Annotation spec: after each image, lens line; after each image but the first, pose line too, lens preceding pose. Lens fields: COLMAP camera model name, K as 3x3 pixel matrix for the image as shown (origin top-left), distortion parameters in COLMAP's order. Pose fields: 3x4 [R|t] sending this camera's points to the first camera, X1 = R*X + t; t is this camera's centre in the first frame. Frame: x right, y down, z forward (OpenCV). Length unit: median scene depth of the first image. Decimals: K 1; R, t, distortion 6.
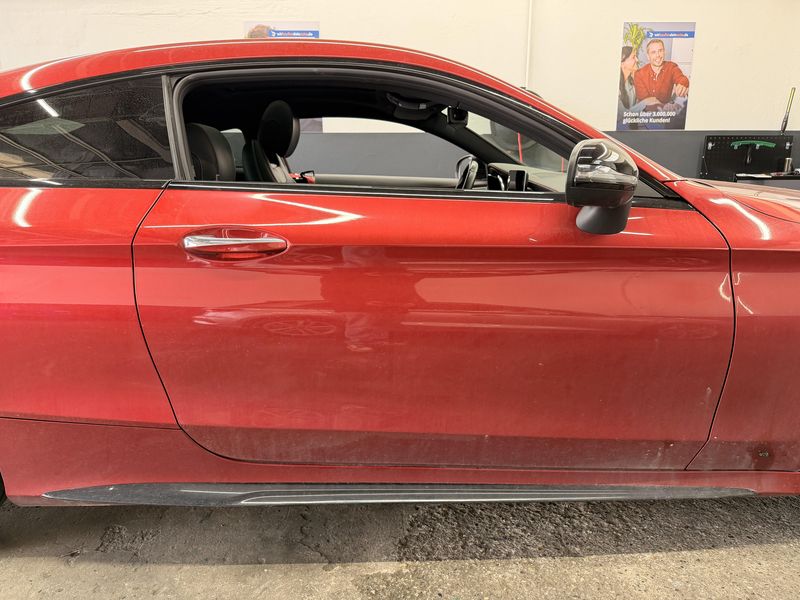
lens RADIAL K [[577.8, 0, 400.0], [0, 577.8, 300.0], [0, 0, 1]] dist [0.004301, -0.014179]
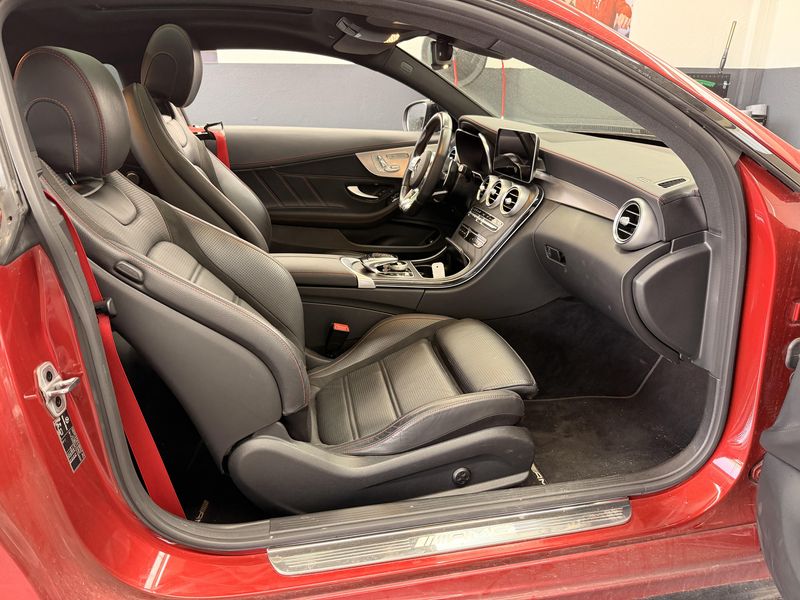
lens RADIAL K [[577.8, 0, 400.0], [0, 577.8, 300.0], [0, 0, 1]] dist [0.004301, -0.014179]
pose [[0.983838, -0.053246, 0.170959, -0.070530], [0.033175, 0.992437, 0.118186, -0.085795], [-0.175959, -0.110605, 0.978164, 0.231385]]
